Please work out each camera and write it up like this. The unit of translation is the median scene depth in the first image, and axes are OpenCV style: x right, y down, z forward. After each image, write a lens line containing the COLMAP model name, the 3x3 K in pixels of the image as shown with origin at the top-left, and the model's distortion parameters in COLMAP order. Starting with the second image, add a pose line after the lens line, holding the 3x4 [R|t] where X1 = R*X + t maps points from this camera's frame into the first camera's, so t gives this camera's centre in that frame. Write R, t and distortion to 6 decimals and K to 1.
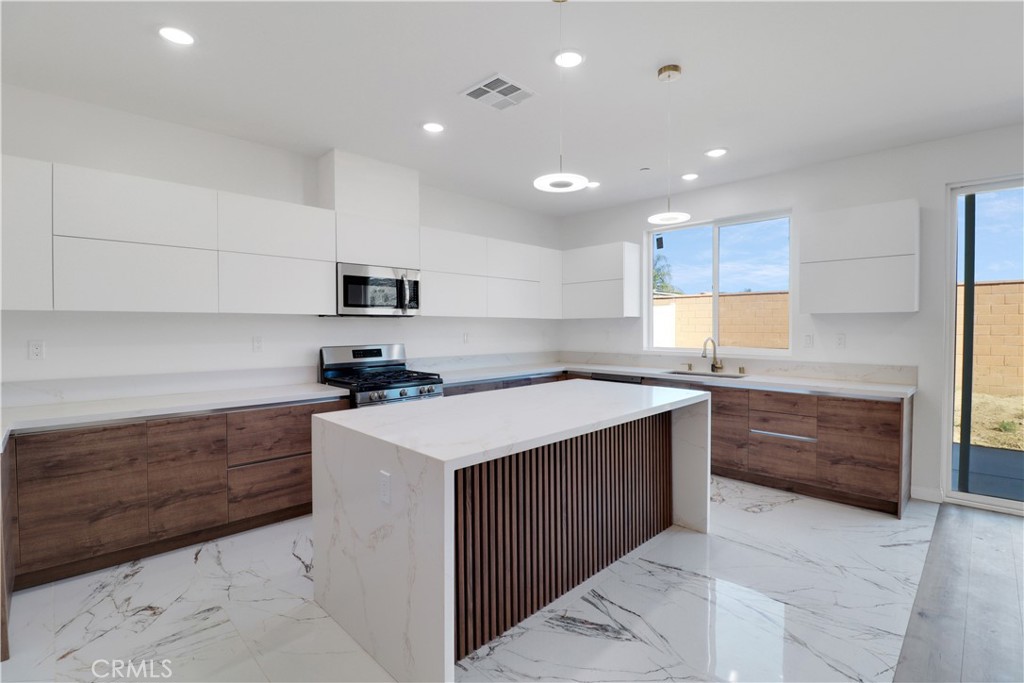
lens RADIAL K [[478.4, 0, 516.3], [0, 478.4, 333.2], [0, 0, 1]] dist [-0.004780, -0.008746]
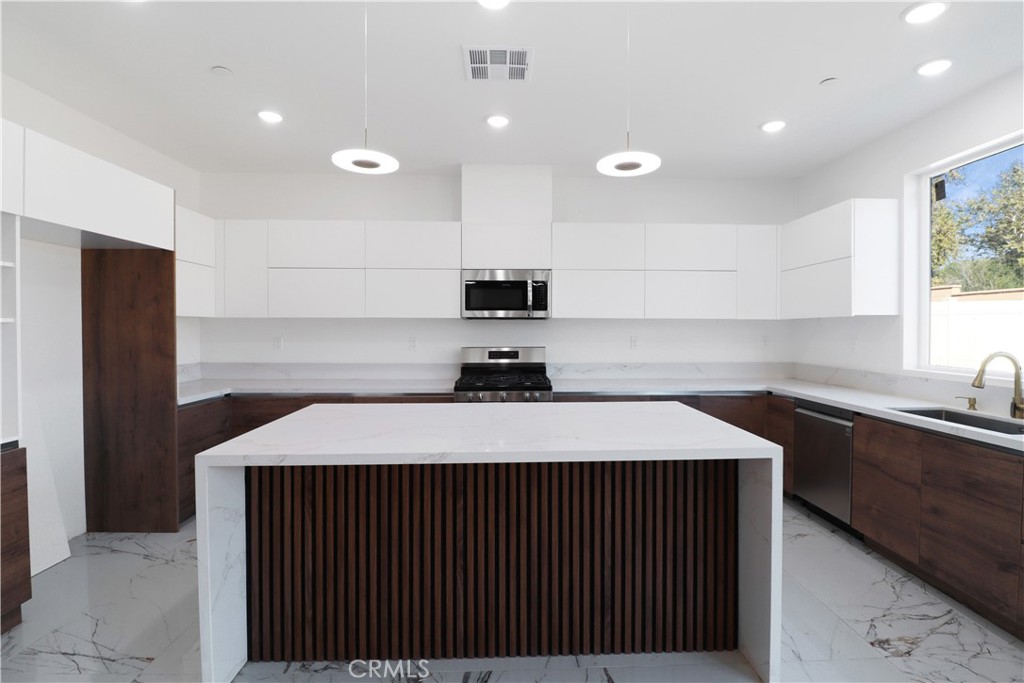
lens RADIAL K [[478.4, 0, 519.9], [0, 478.4, 333.9], [0, 0, 1]] dist [-0.004780, -0.008746]
pose [[0.726028, 0.010652, -0.687583, 0.429683], [-0.012981, 0.999914, 0.001784, -0.005451], [0.687543, 0.007630, 0.726104, 0.281324]]
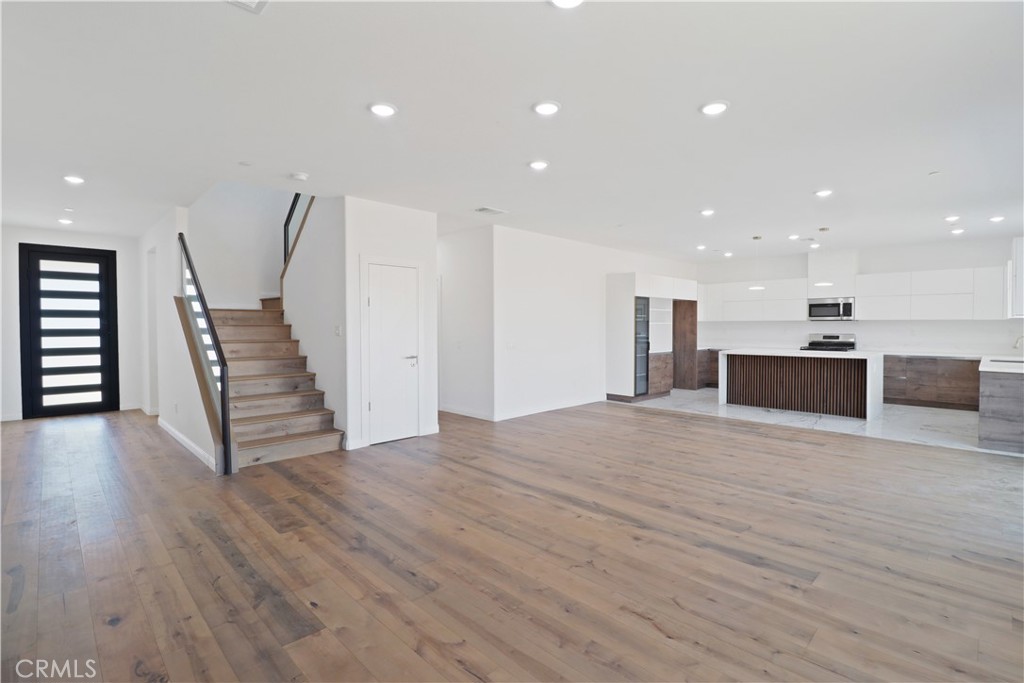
lens RADIAL K [[478.4, 0, 521.0], [0, 478.4, 339.0], [0, 0, 1]] dist [-0.004780, -0.008746]
pose [[-0.003054, 0.030437, -0.999532, 1.922738], [-0.013860, 0.999439, 0.030476, 0.002896], [0.999899, 0.013946, -0.002630, -0.427525]]
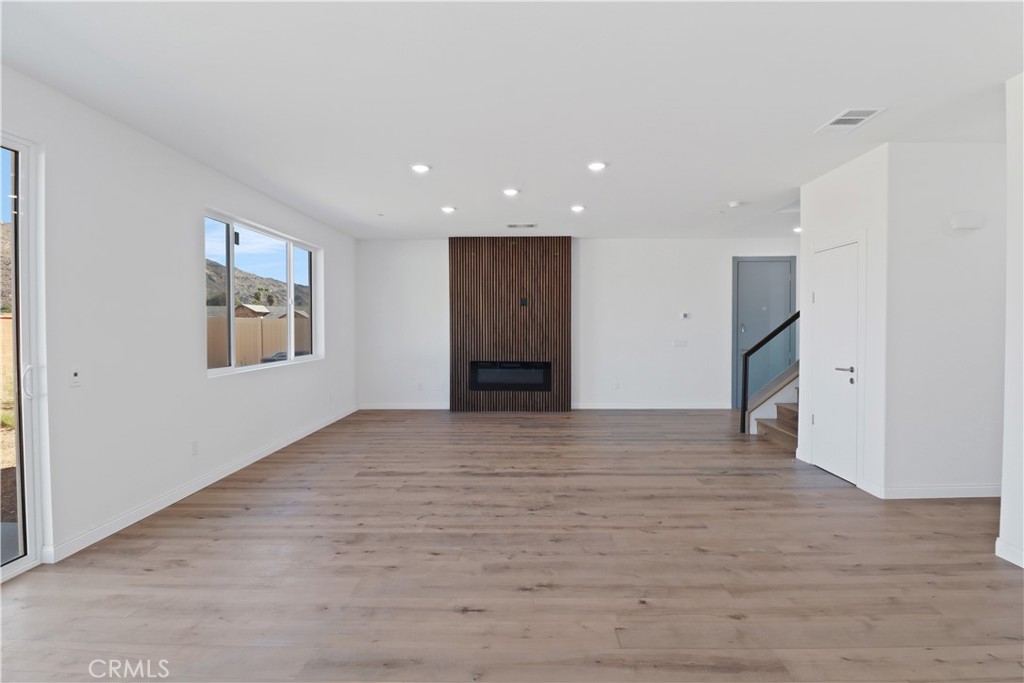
lens RADIAL K [[478.4, 0, 512.6], [0, 478.4, 339.4], [0, 0, 1]] dist [-0.004780, -0.008746]
pose [[-0.684845, -0.016430, 0.728504, 0.257260], [0.017335, 0.999095, 0.038829, -0.009433], [-0.728483, 0.039220, -0.683940, 0.447694]]
